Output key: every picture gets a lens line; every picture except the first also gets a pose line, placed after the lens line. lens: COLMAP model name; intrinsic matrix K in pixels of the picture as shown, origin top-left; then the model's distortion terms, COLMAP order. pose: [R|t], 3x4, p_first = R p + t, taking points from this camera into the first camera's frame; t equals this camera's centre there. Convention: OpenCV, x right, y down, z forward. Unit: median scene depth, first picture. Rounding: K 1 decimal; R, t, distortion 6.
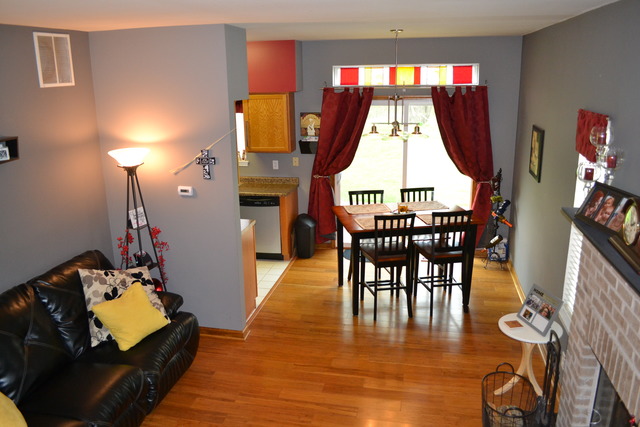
lens RADIAL K [[511.8, 0, 318.3], [0, 511.8, 213.2], [0, 0, 1]] dist [-0.077181, 0.014208]
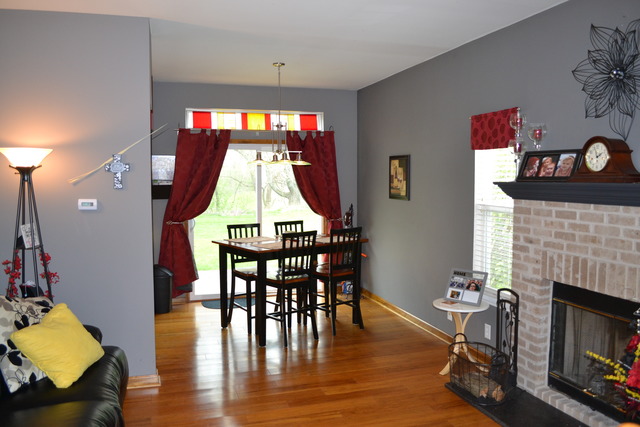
lens RADIAL K [[511.8, 0, 318.0], [0, 511.8, 213.8], [0, 0, 1]] dist [-0.077181, 0.014208]
pose [[0.873046, -0.019262, 0.487258, -0.241830], [0.117448, 0.978111, -0.171772, 0.113303], [-0.473283, 0.207192, 0.856197, 0.088908]]
